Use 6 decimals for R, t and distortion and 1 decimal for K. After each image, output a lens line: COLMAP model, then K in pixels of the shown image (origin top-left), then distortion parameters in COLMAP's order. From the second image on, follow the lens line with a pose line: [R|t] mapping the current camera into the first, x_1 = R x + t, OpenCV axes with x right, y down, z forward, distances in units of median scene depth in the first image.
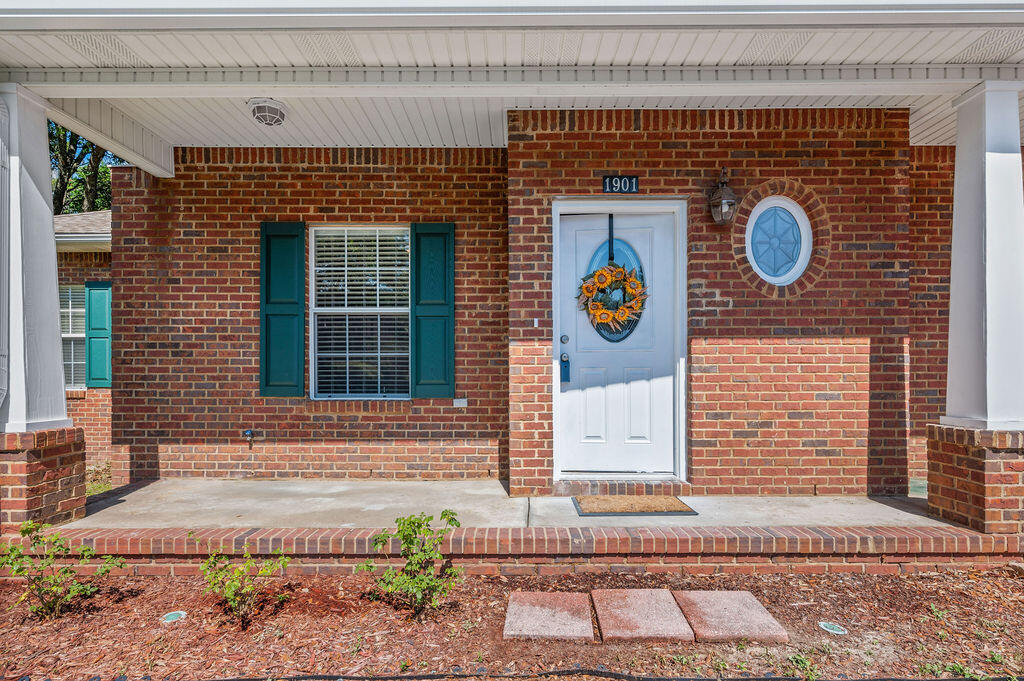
lens RADIAL K [[521.0, 0, 488.2], [0, 521.0, 367.3], [0, 0, 1]] dist [-0.012568, 0.003058]
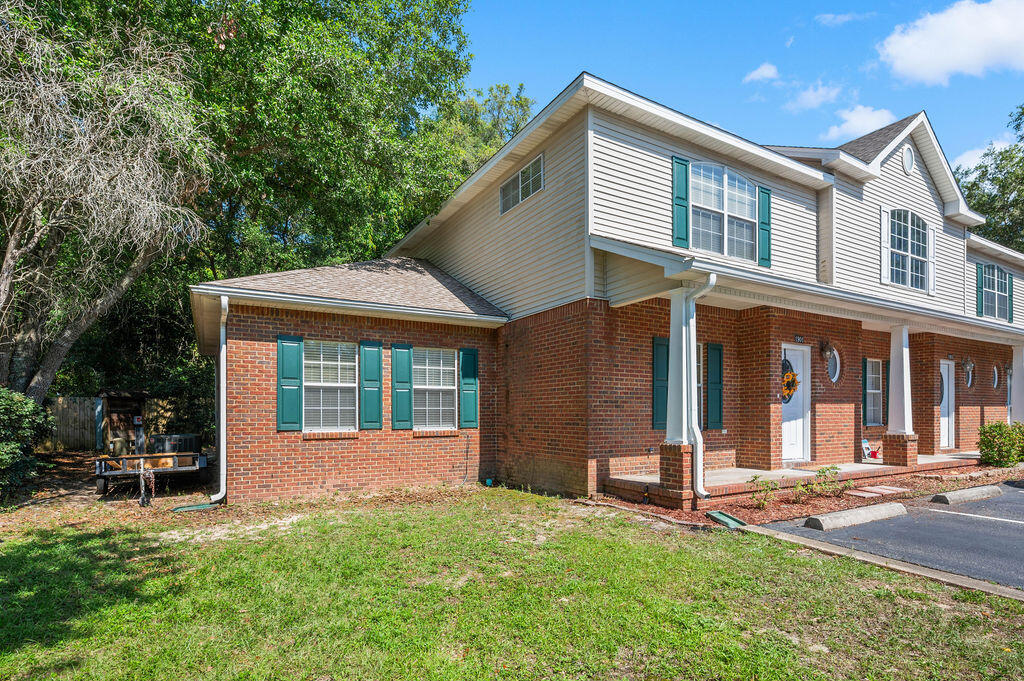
lens RADIAL K [[521.0, 0, 498.7], [0, 521.0, 413.6], [0, 0, 1]] dist [-0.012568, 0.003058]
pose [[0.872696, 0.000039, 0.488264, -2.148696], [-0.005206, 0.999944, 0.009225, -0.019497], [-0.488236, -0.010593, 0.872647, -0.430488]]
